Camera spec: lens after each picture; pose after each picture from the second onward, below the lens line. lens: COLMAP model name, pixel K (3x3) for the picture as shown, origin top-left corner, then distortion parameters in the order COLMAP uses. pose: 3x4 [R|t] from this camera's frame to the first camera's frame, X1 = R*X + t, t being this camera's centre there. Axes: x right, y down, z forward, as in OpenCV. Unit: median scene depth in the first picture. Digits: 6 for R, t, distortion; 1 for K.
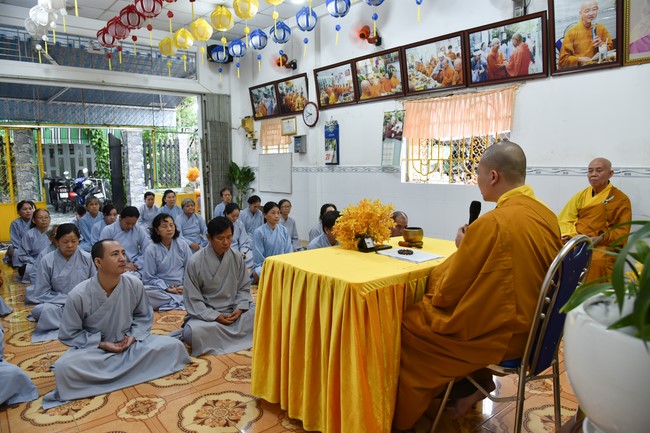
lens RADIAL K [[447.6, 0, 339.9], [0, 447.6, 215.7], [0, 0, 1]] dist [-0.063816, -0.001267]
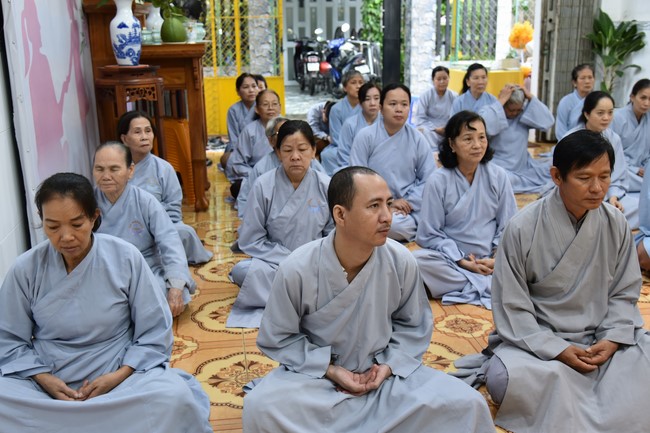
lens RADIAL K [[686.9, 0, 325.0], [0, 686.9, 216.5], [0, 0, 1]] dist [-0.013805, -0.012674]
pose [[0.843571, 0.141304, -0.518093, -0.104045], [-0.056222, 0.982698, 0.176478, -0.015759], [0.534066, -0.119743, 0.836920, 0.224851]]
